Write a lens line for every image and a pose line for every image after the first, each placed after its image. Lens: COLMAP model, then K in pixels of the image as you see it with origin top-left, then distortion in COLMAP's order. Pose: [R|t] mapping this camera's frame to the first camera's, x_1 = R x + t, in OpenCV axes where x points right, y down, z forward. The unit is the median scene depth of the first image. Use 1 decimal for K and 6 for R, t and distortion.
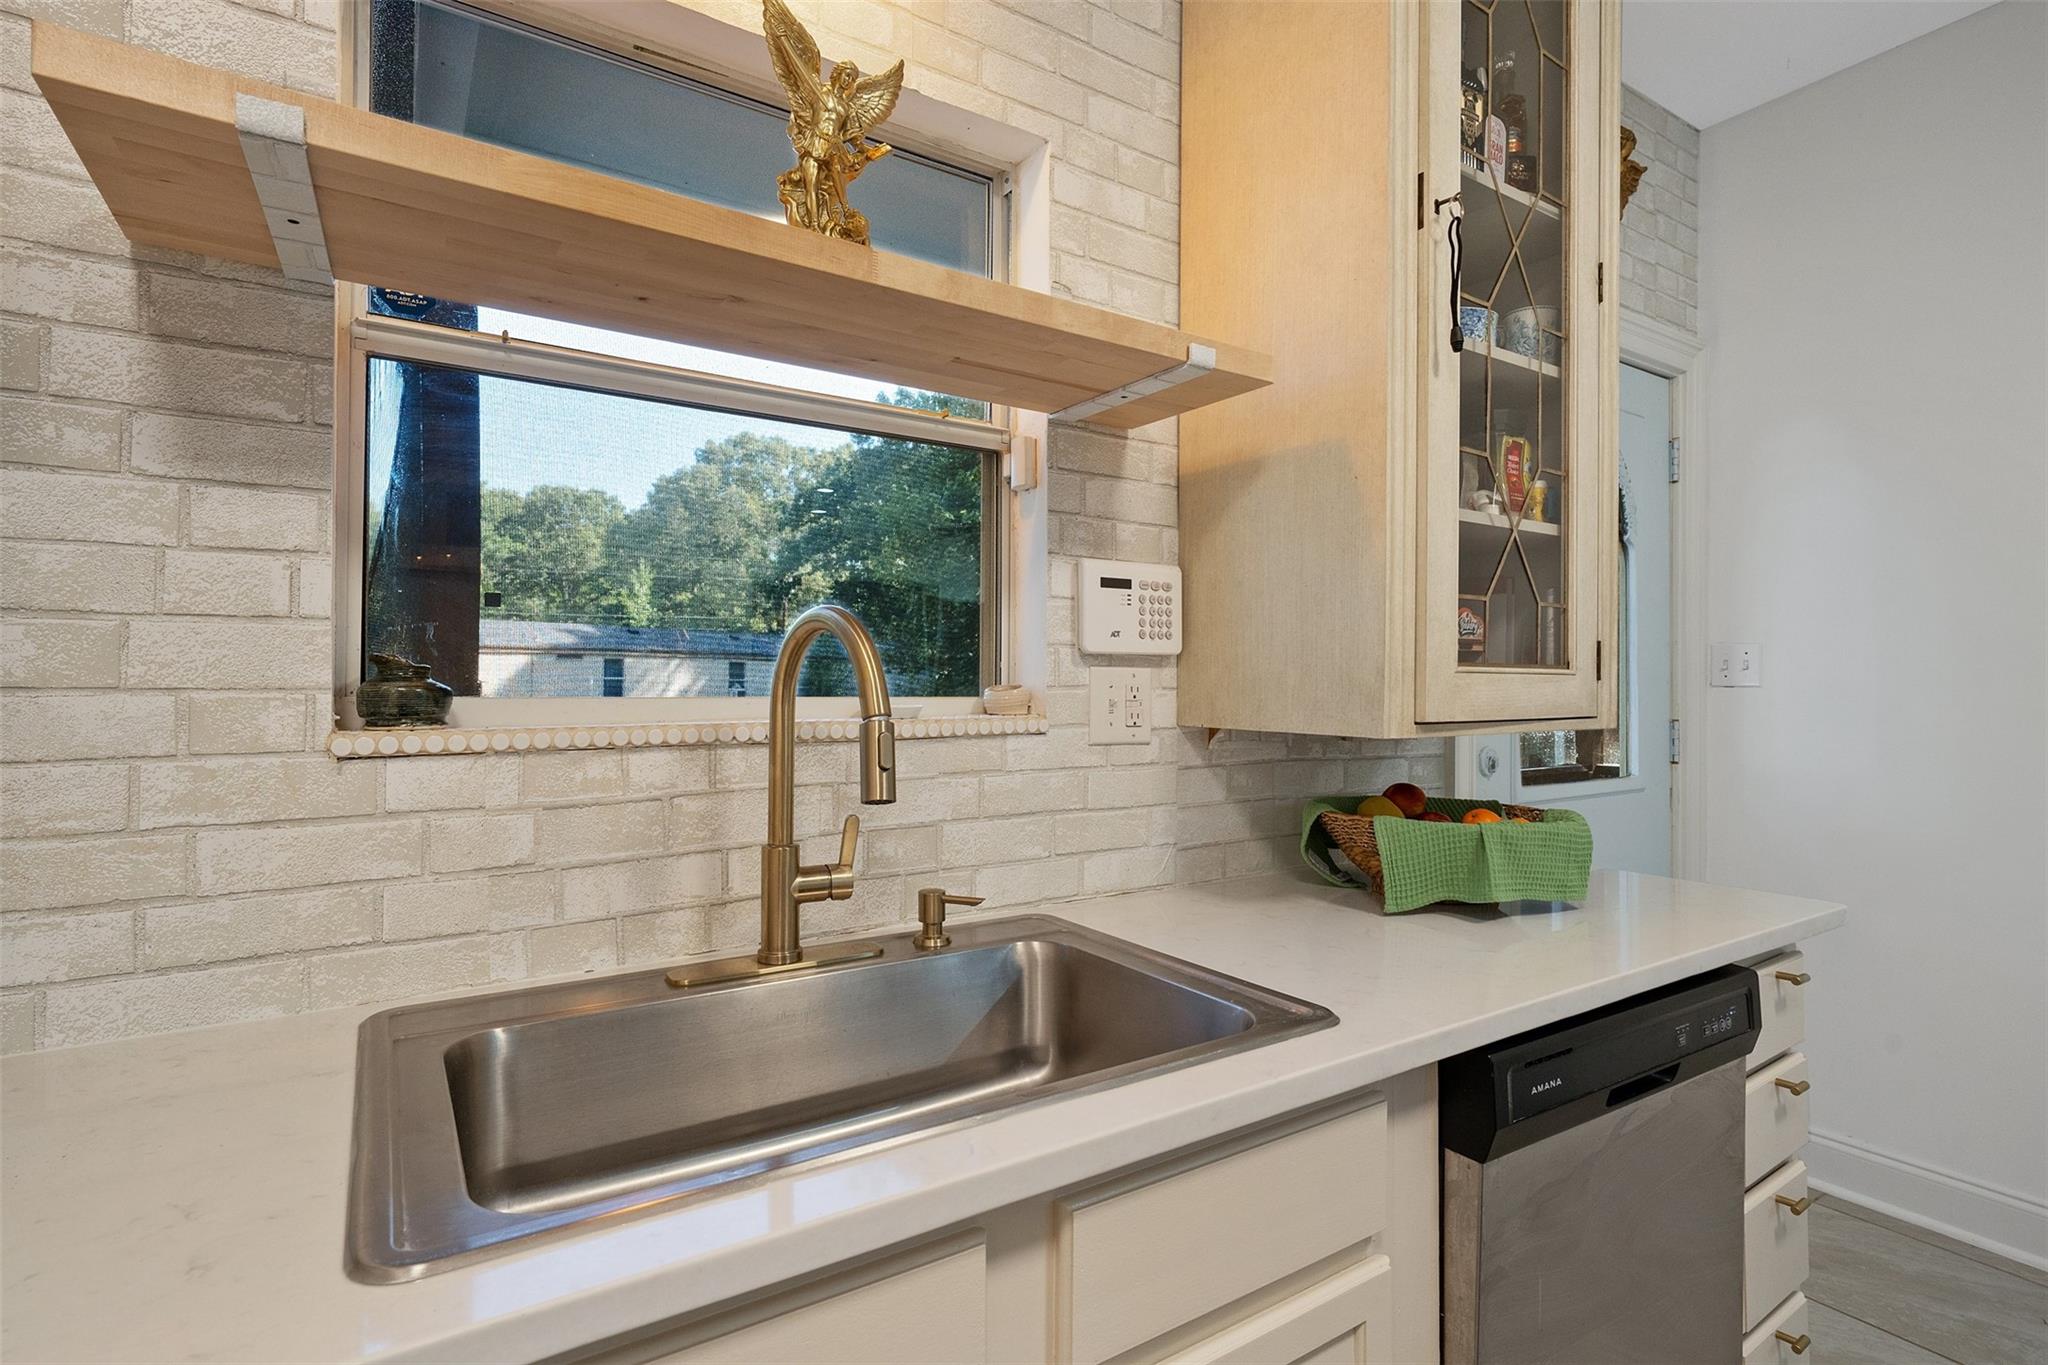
lens RADIAL K [[990.5, 0, 1027.7], [0, 990.5, 685.4], [0, 0, 1]] dist [0.002244, 0.000040]
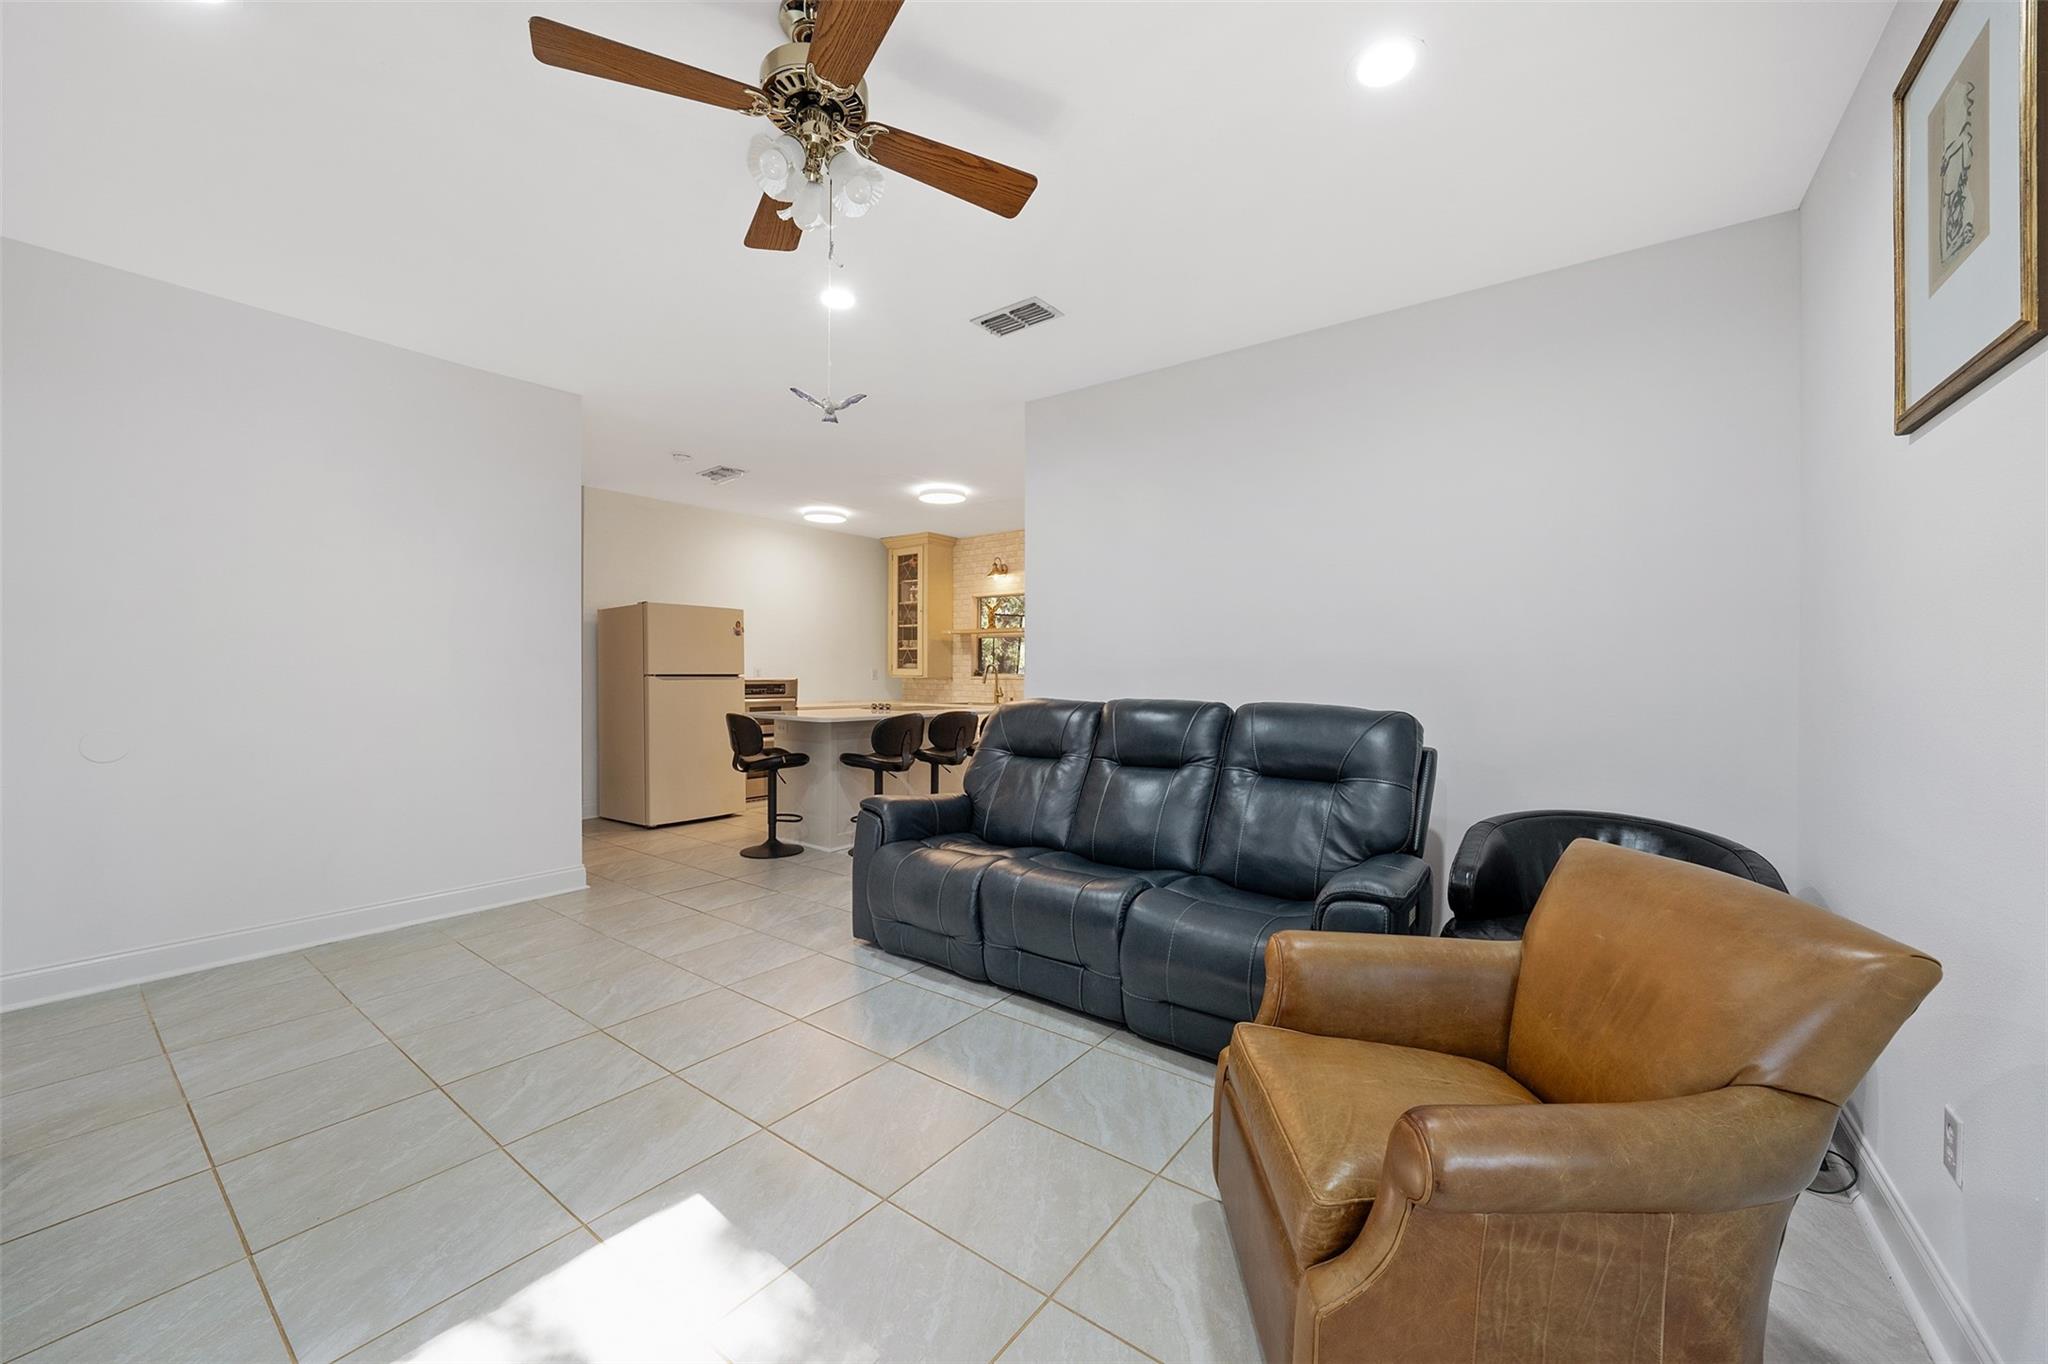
lens RADIAL K [[768.0, 0, 1023.4], [0, 768.0, 683.0], [0, 0, 1]] dist [-0.014751, -0.000093]
pose [[0.342034, 0.010470, -0.939629, 6.412672], [-0.005222, 0.999944, 0.009241, 0.031982], [0.939673, 0.001746, 0.342070, -1.142107]]
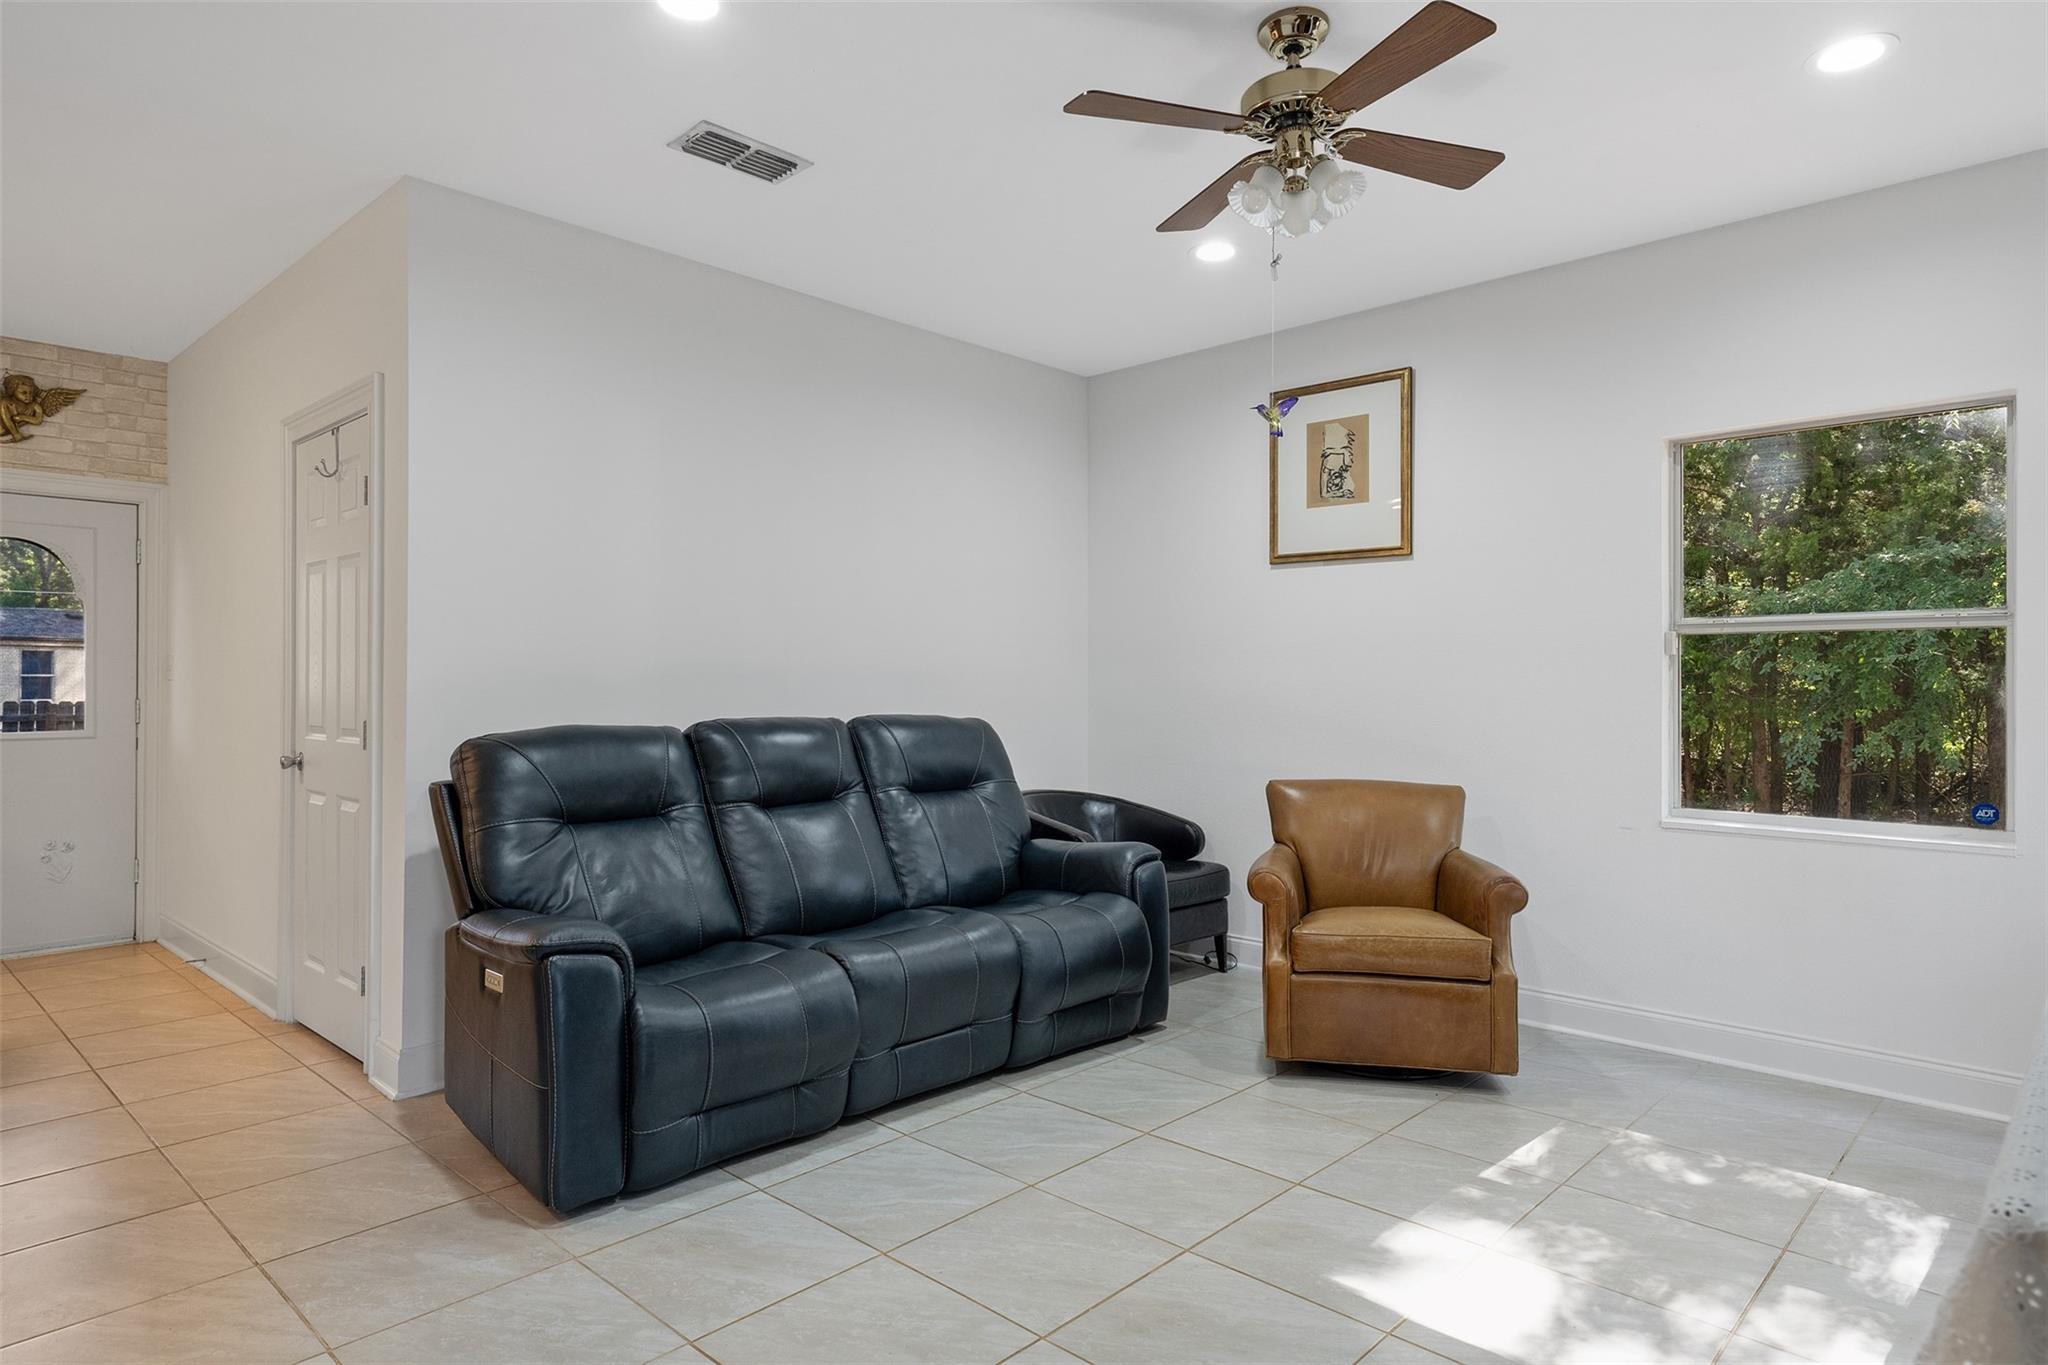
lens RADIAL K [[1169.6, 0, 1022.2], [0, 1169.6, 675.7], [0, 0, 1]] dist [0.004418, 0.001666]
pose [[0.973814, 0.001678, 0.227338, 3.852100], [-0.000391, 0.999984, -0.005706, 0.016698], [-0.227344, 0.005468, 0.973799, -3.103355]]
